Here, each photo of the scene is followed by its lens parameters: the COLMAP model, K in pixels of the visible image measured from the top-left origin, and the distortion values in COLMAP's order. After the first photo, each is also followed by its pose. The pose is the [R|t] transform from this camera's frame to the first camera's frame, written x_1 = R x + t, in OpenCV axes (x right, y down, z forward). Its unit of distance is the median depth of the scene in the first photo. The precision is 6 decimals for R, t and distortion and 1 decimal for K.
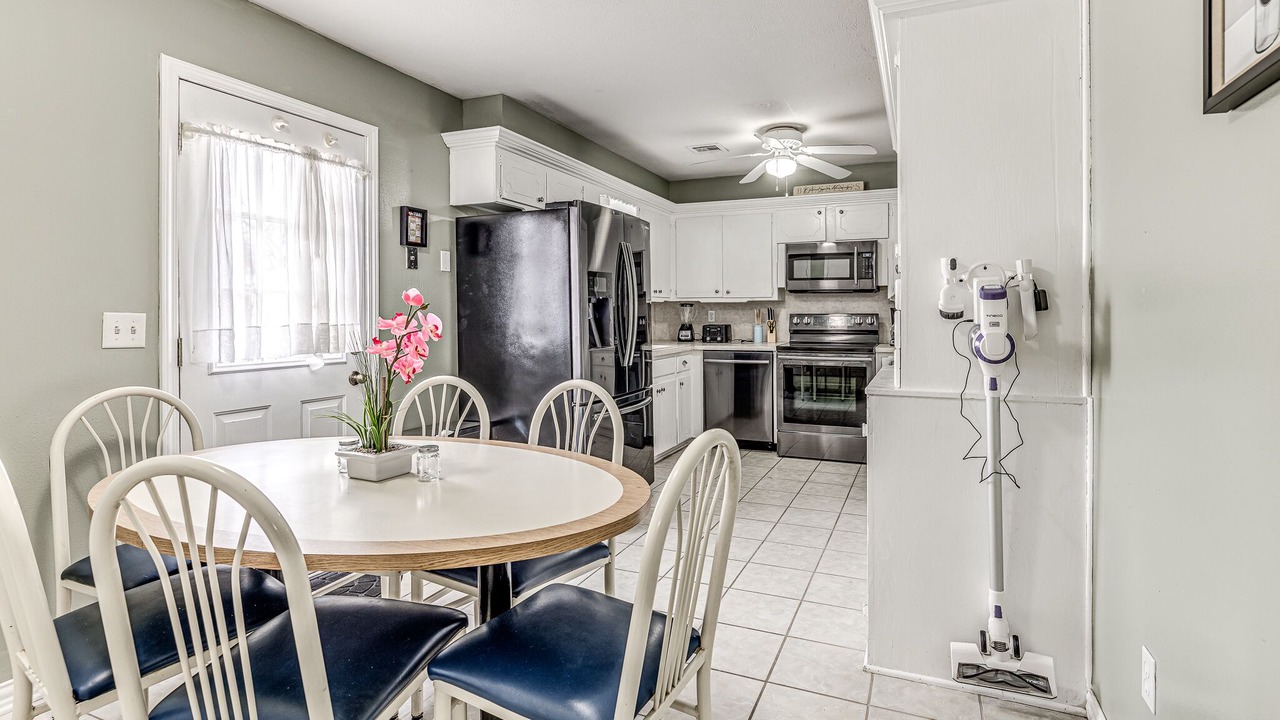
lens RADIAL K [[624.4, 0, 687.1], [0, 624.4, 335.4], [0, 0, 1]] dist [-0.002581, -0.000193]
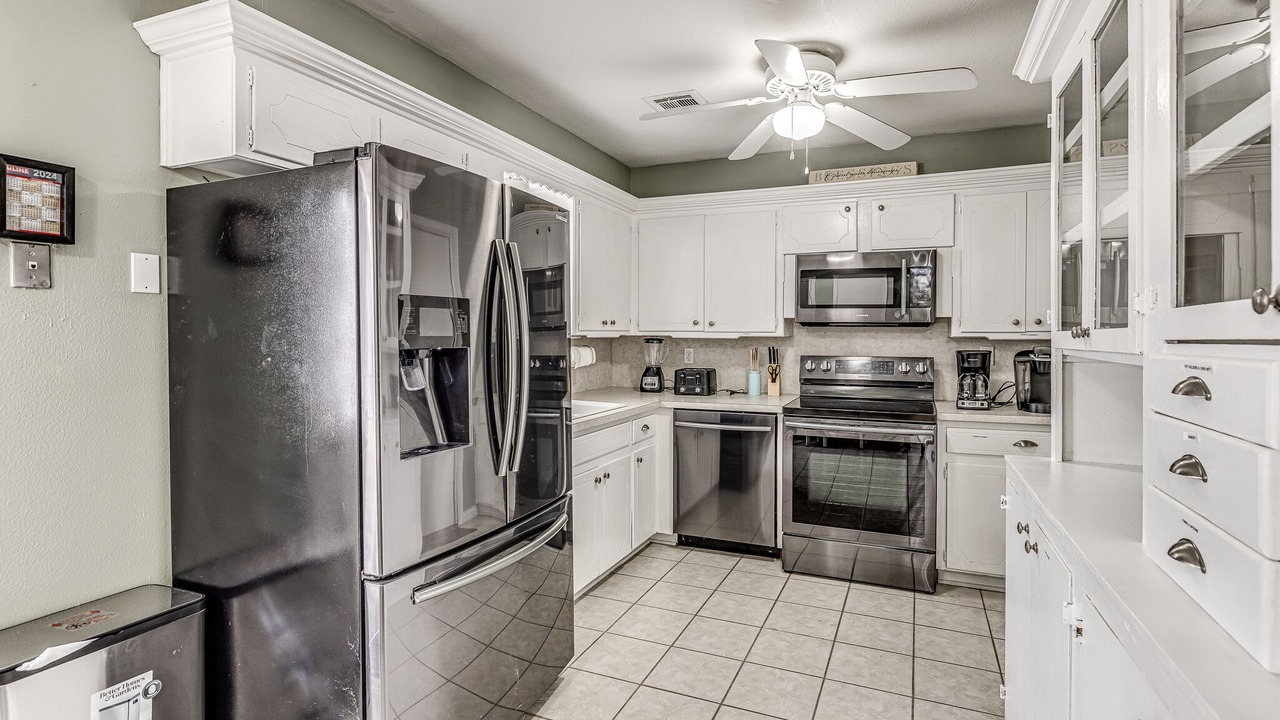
lens RADIAL K [[624.4, 0, 656.3], [0, 624.4, 341.3], [0, 0, 1]] dist [-0.002581, -0.000193]
pose [[0.999381, 0.010694, -0.033516, 0.029220], [-0.011382, 0.999727, -0.020425, -0.036885], [0.033289, 0.020794, 0.999229, 0.319656]]
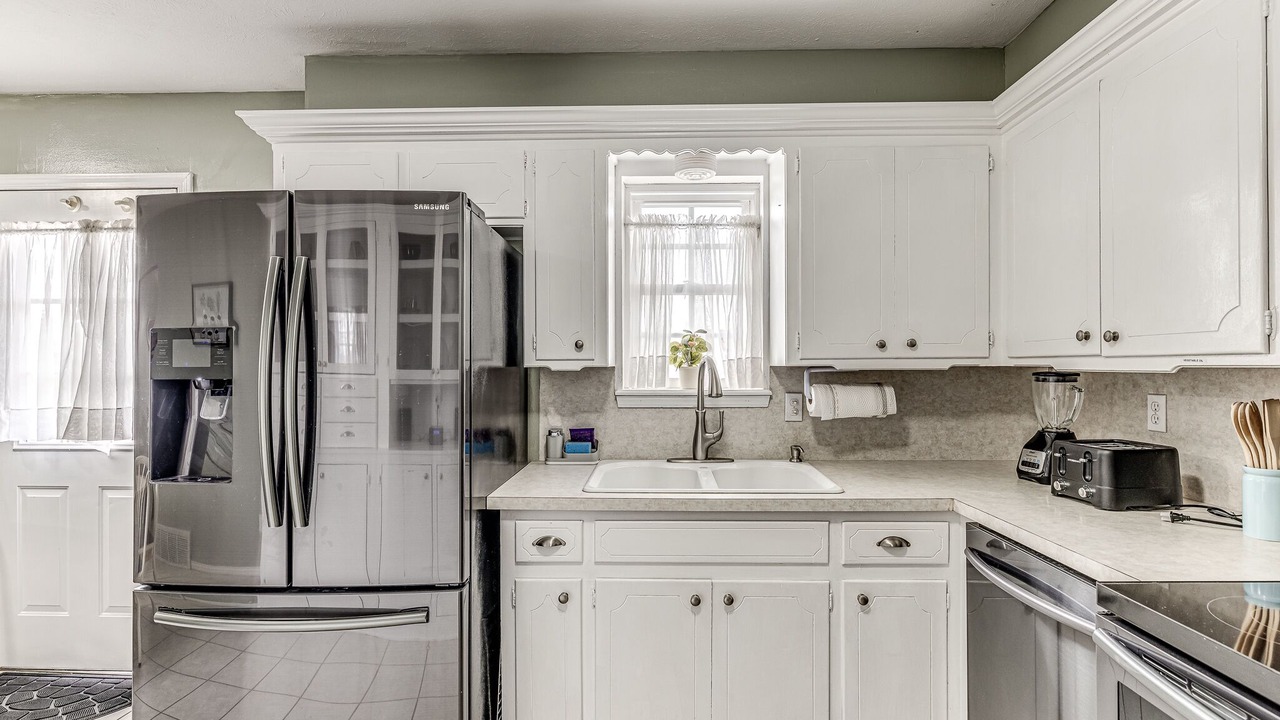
lens RADIAL K [[624.4, 0, 653.3], [0, 624.4, 370.7], [0, 0, 1]] dist [-0.002581, -0.000193]
pose [[0.330268, 0.011176, -0.943821, 0.283717], [-0.030885, 0.999522, 0.001029, -0.050357], [0.943382, 0.028810, 0.330456, 0.749217]]
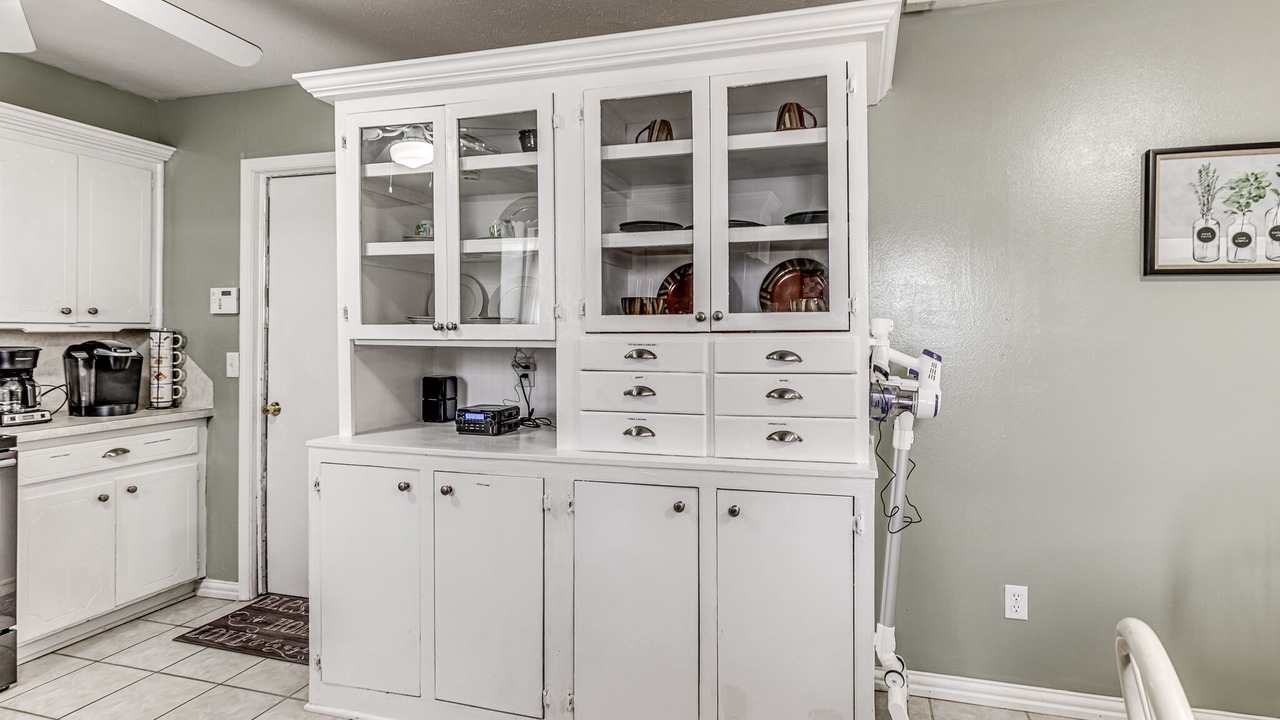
lens RADIAL K [[639.6, 0, 698.5], [0, 639.6, 339.5], [0, 0, 1]] dist [-0.001793, 0.000931]
pose [[-0.109910, -0.003579, 0.993935, -0.207629], [0.025183, 0.999662, 0.006384, -0.039624], [-0.993622, 0.025732, -0.109783, 0.499962]]
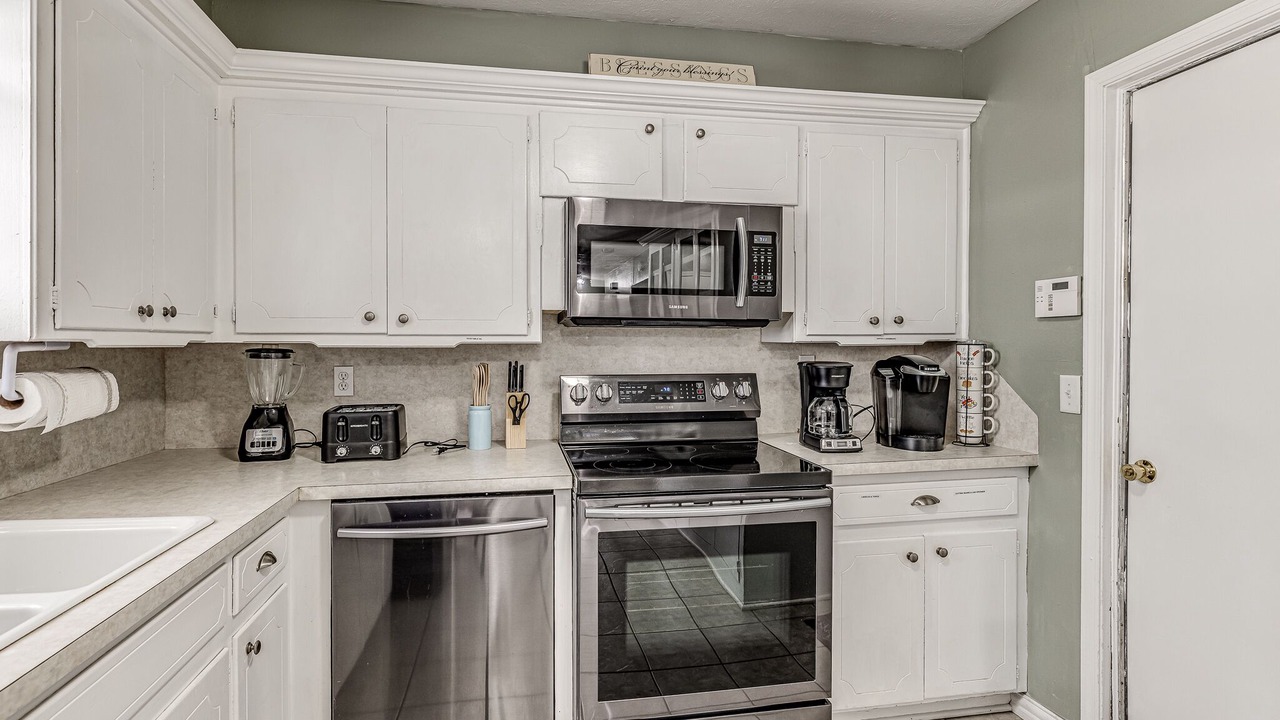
lens RADIAL K [[624.4, 0, 612.6], [0, 624.4, 343.2], [0, 0, 1]] dist [-0.002581, -0.000193]
pose [[0.866770, 0.005107, 0.498682, -0.009505], [0.011847, 0.999454, -0.030828, -0.045617], [-0.498567, 0.032629, 0.866237, 0.667779]]
